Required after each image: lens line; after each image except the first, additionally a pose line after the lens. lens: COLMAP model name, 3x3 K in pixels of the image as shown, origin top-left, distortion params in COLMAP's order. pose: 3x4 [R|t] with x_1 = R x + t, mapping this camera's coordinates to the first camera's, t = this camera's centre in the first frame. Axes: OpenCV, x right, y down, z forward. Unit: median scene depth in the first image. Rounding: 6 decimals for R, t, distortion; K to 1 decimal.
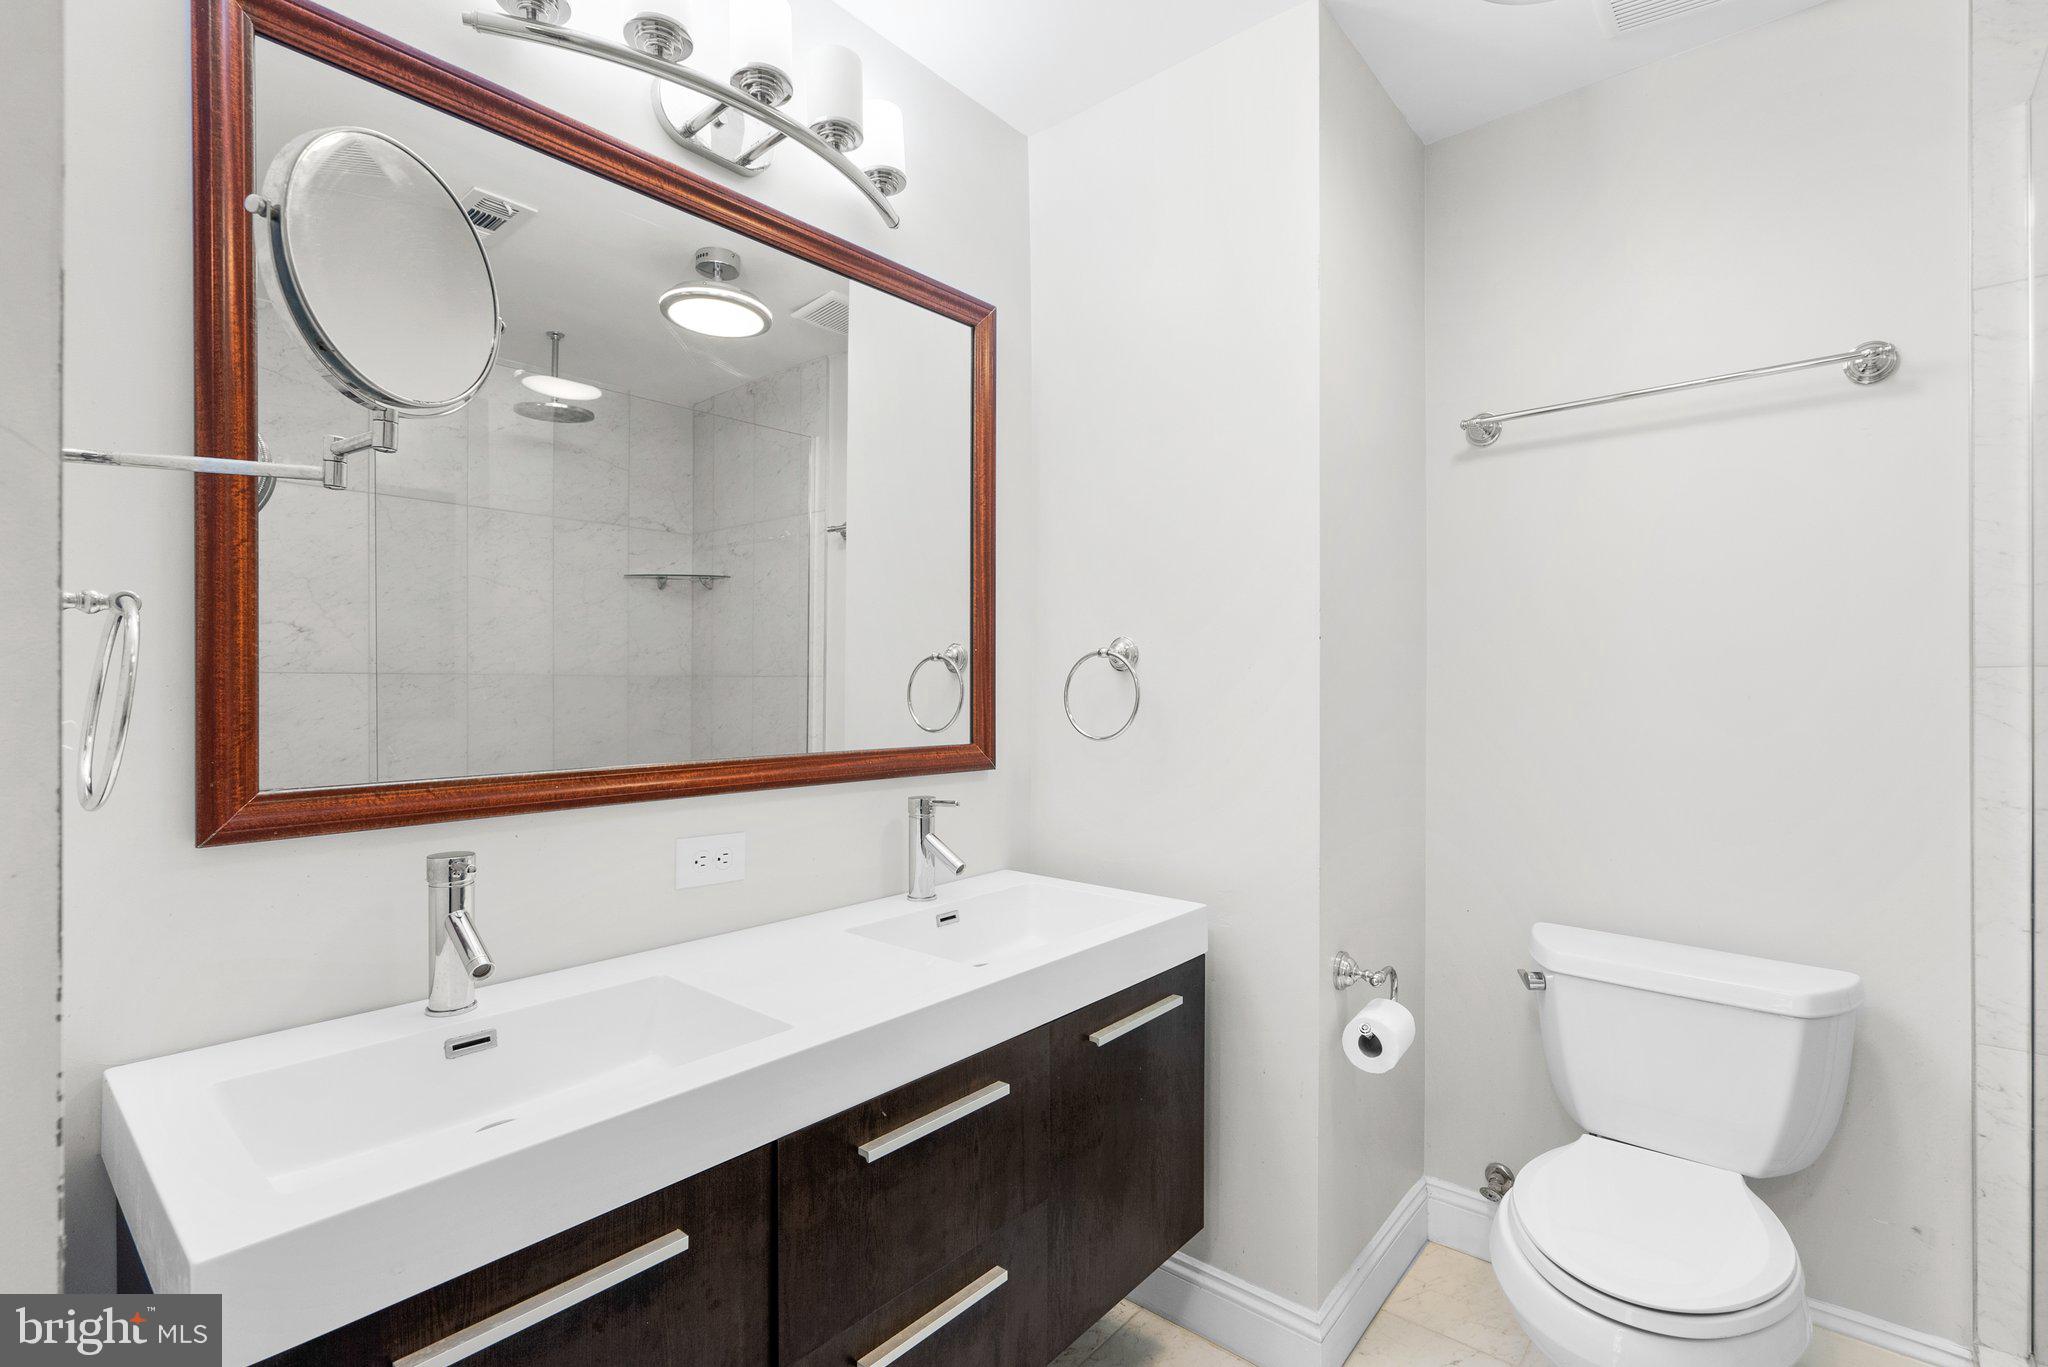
lens RADIAL K [[947.4, 0, 1024.8], [0, 947.4, 691.9], [0, 0, 1]] dist [-0.006732, 0.002419]
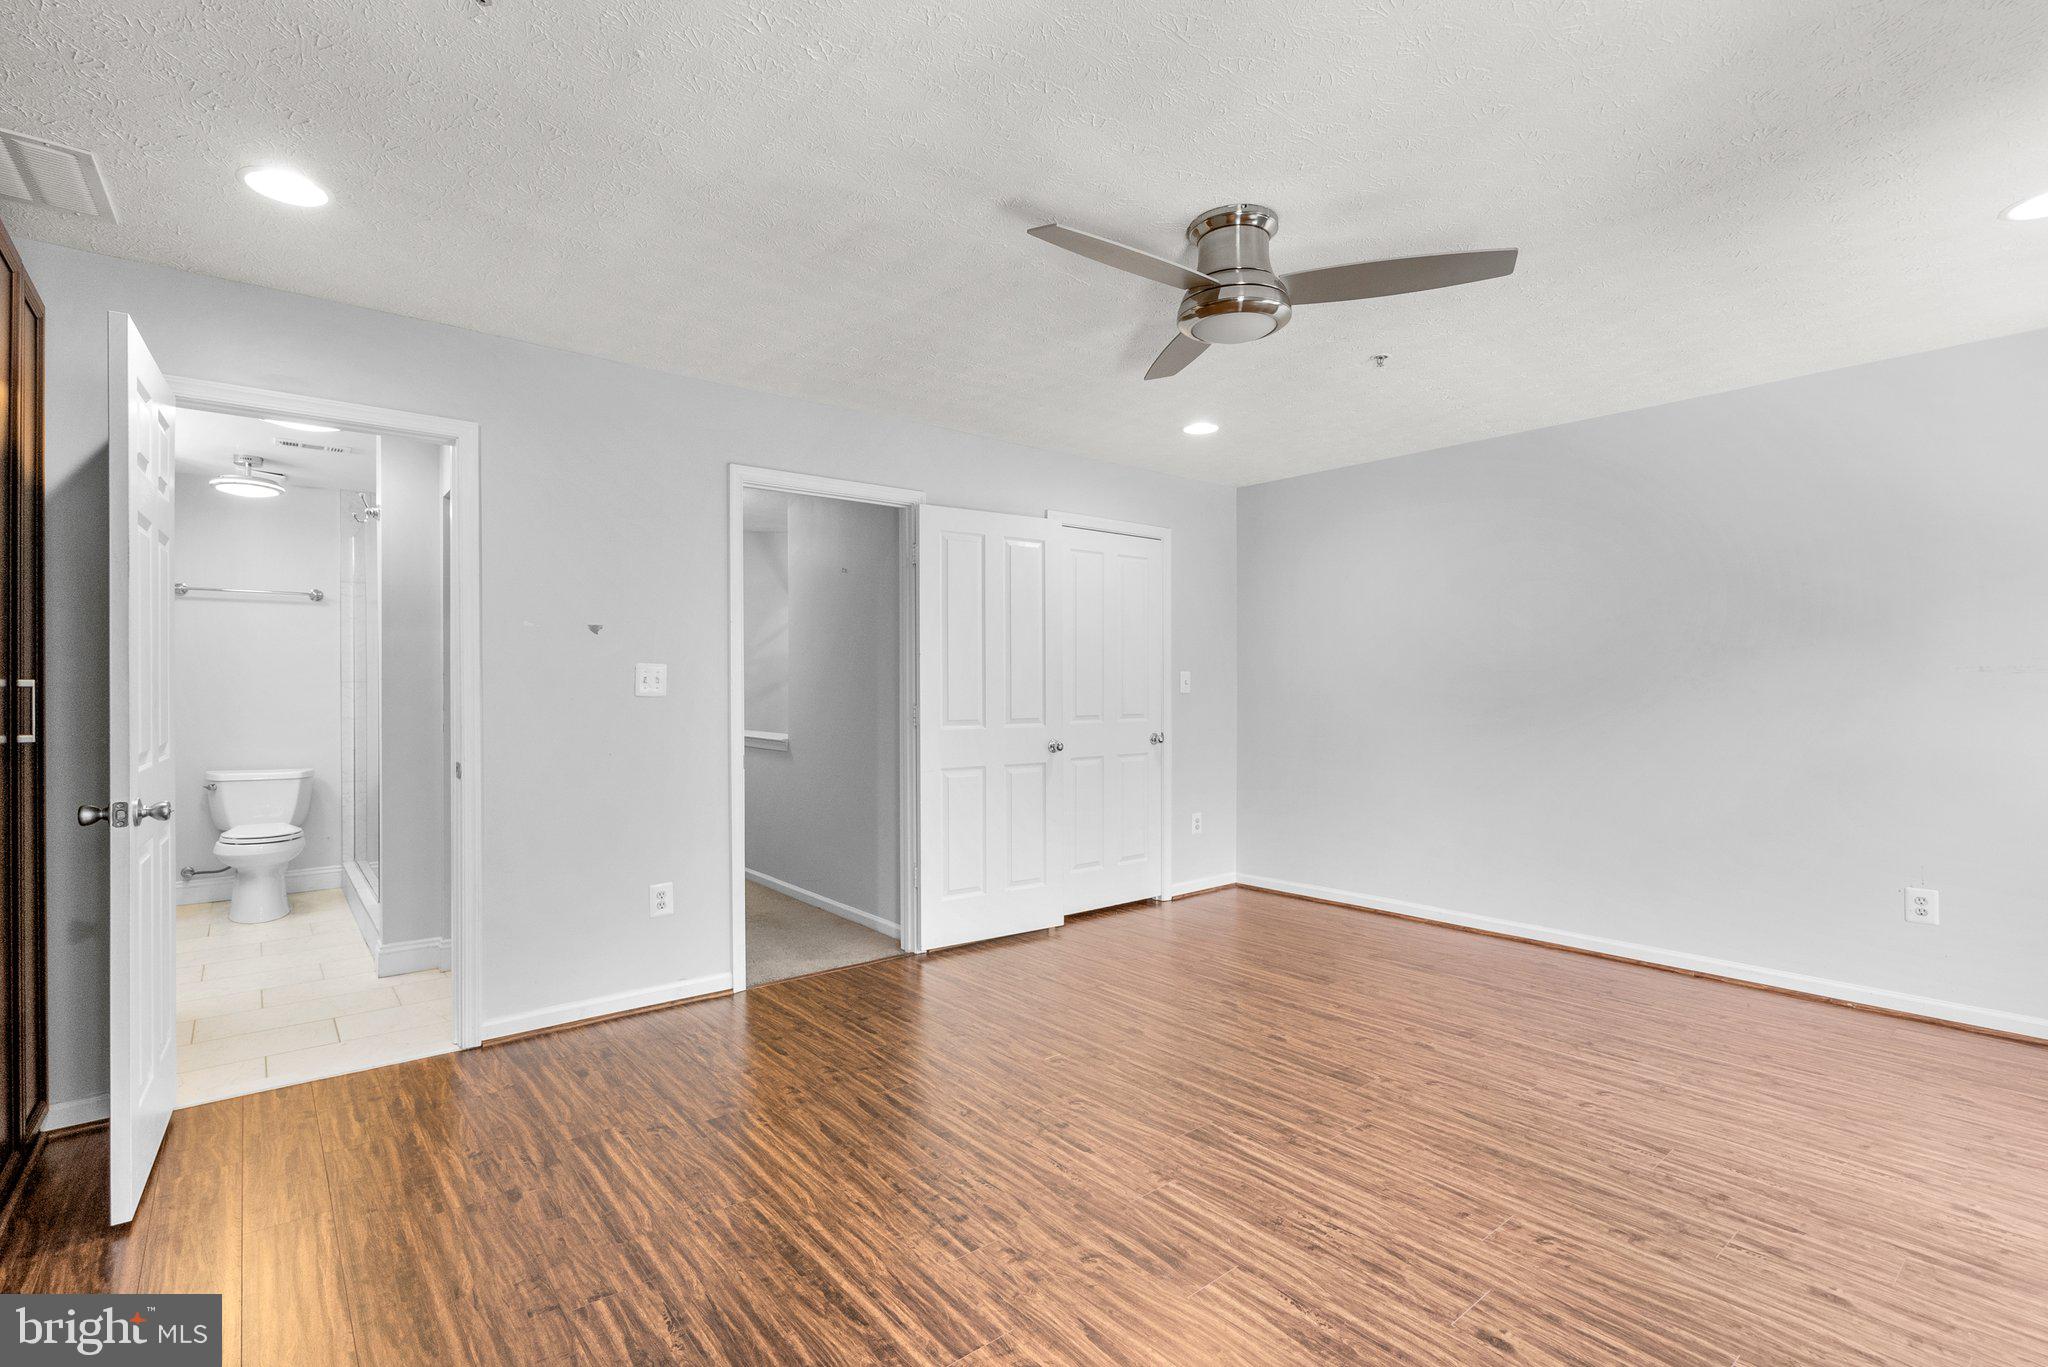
lens RADIAL K [[947.4, 0, 1036.6], [0, 947.4, 694.9], [0, 0, 1]] dist [-0.006732, 0.002419]
pose [[0.173467, -0.005379, 0.984825, -2.136227], [-0.001989, 0.999981, 0.005812, -0.007367], [-0.984838, -0.002967, 0.173453, -2.289529]]
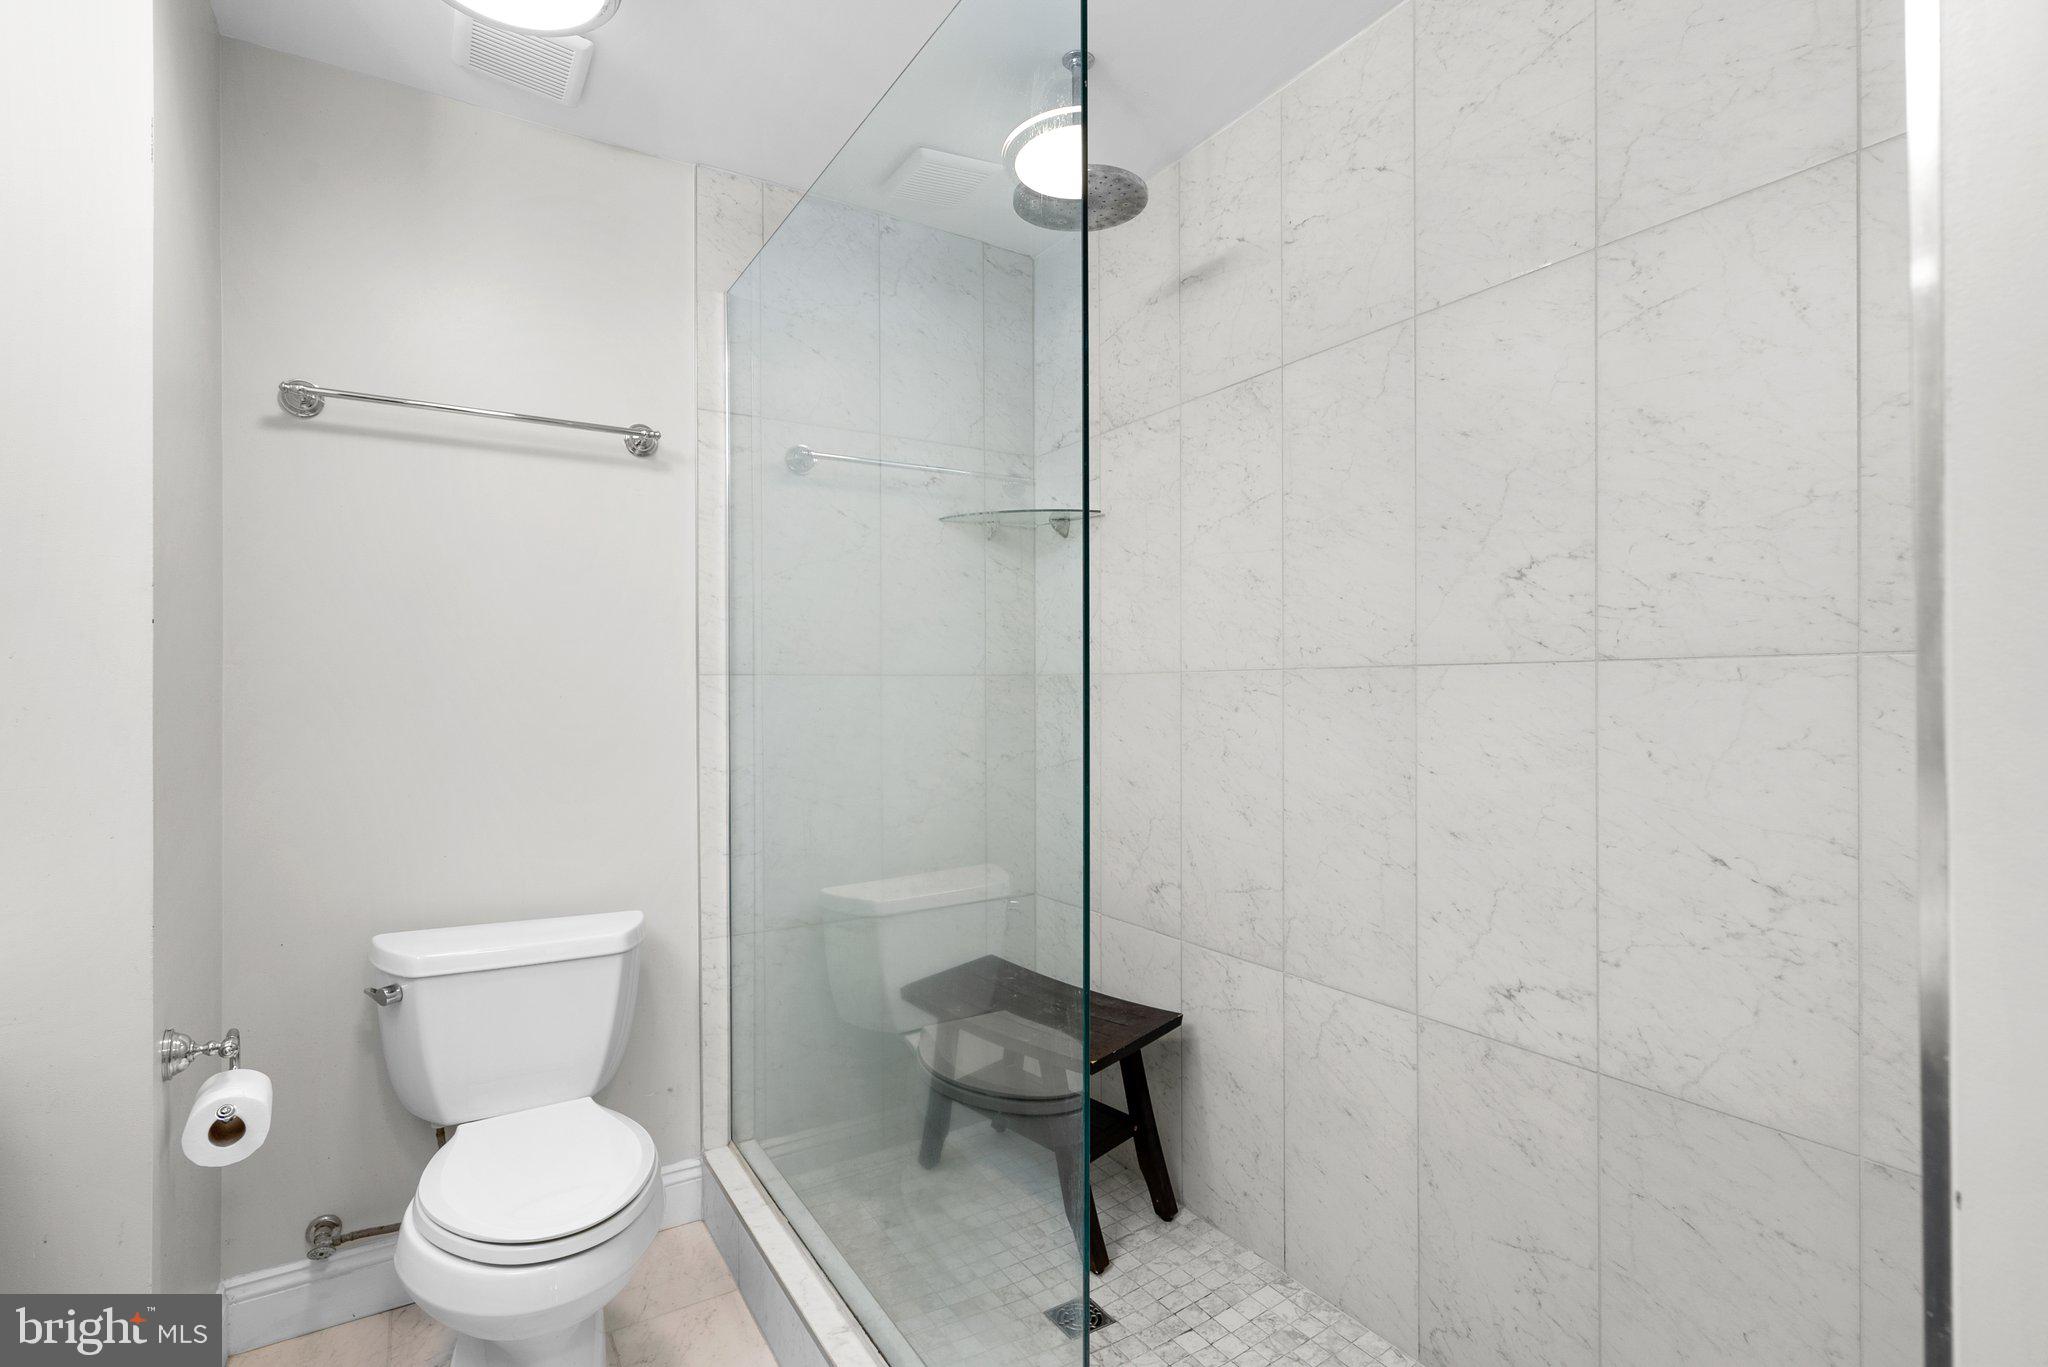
lens RADIAL K [[947.4, 0, 1033.1], [0, 947.4, 691.4], [0, 0, 1]] dist [-0.006732, 0.002419]
pose [[0.286927, 0.000762, 0.957952, -0.206491], [0.006436, 0.999976, -0.002723, 0.005715], [-0.957931, 0.006946, 0.286915, 0.108085]]
